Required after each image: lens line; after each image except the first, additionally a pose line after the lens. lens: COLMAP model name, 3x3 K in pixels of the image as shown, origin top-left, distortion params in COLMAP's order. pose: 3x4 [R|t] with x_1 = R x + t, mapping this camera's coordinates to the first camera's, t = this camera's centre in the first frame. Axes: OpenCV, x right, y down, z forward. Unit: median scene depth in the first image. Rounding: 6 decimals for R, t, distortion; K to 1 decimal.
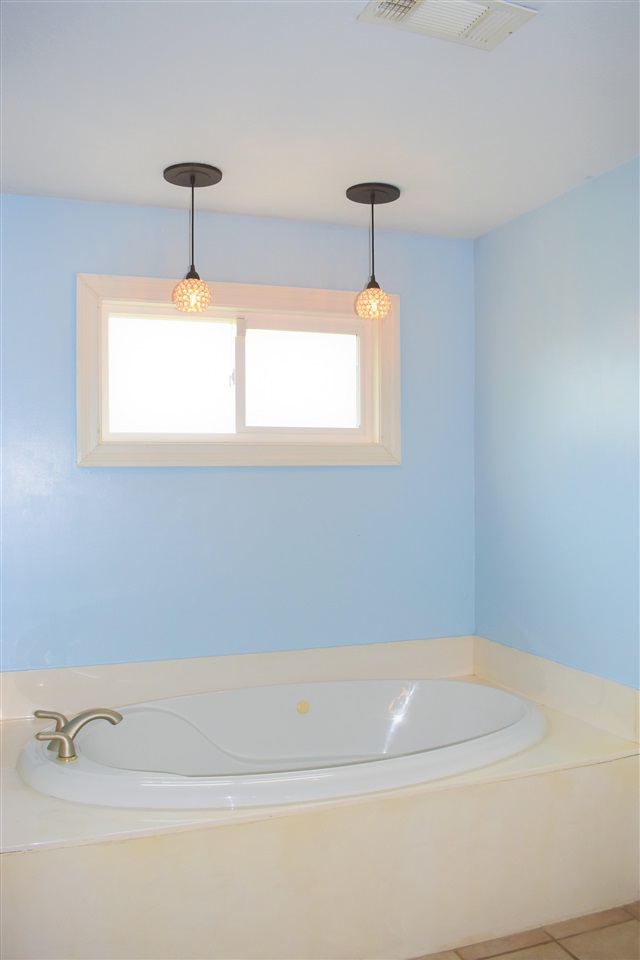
lens RADIAL K [[755.3, 0, 320.7], [0, 755.3, 480.7], [0, 0, 1]] dist [-0.088212, 0.011745]
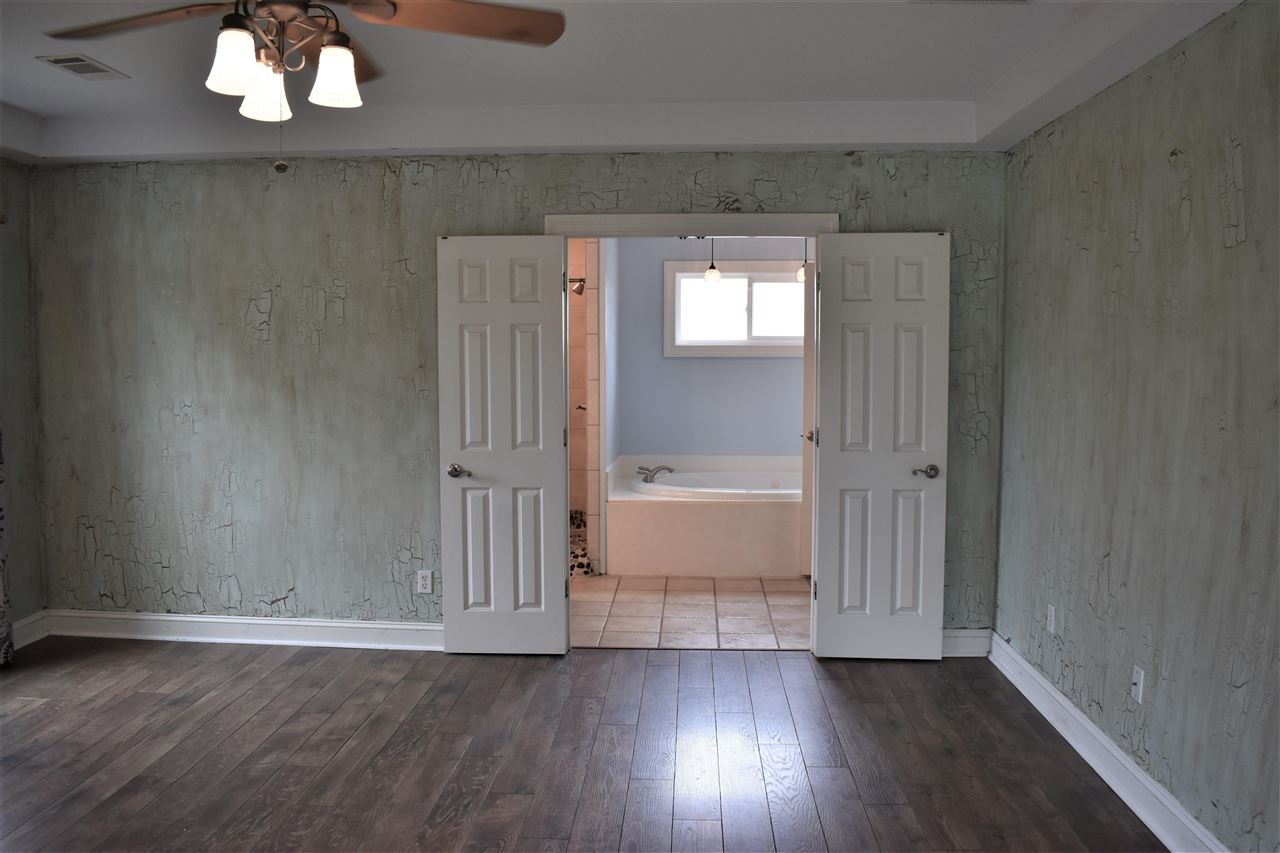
lens RADIAL K [[1007.0, 0, 641.1], [0, 1007.0, 427.8], [0, 0, 1]] dist [-0.088212, 0.011745]
pose [[0.914925, 0.038218, -0.401810, 0.650166], [-0.011503, 0.997572, 0.068692, -0.014229], [0.403459, -0.058226, 0.913143, -1.372567]]
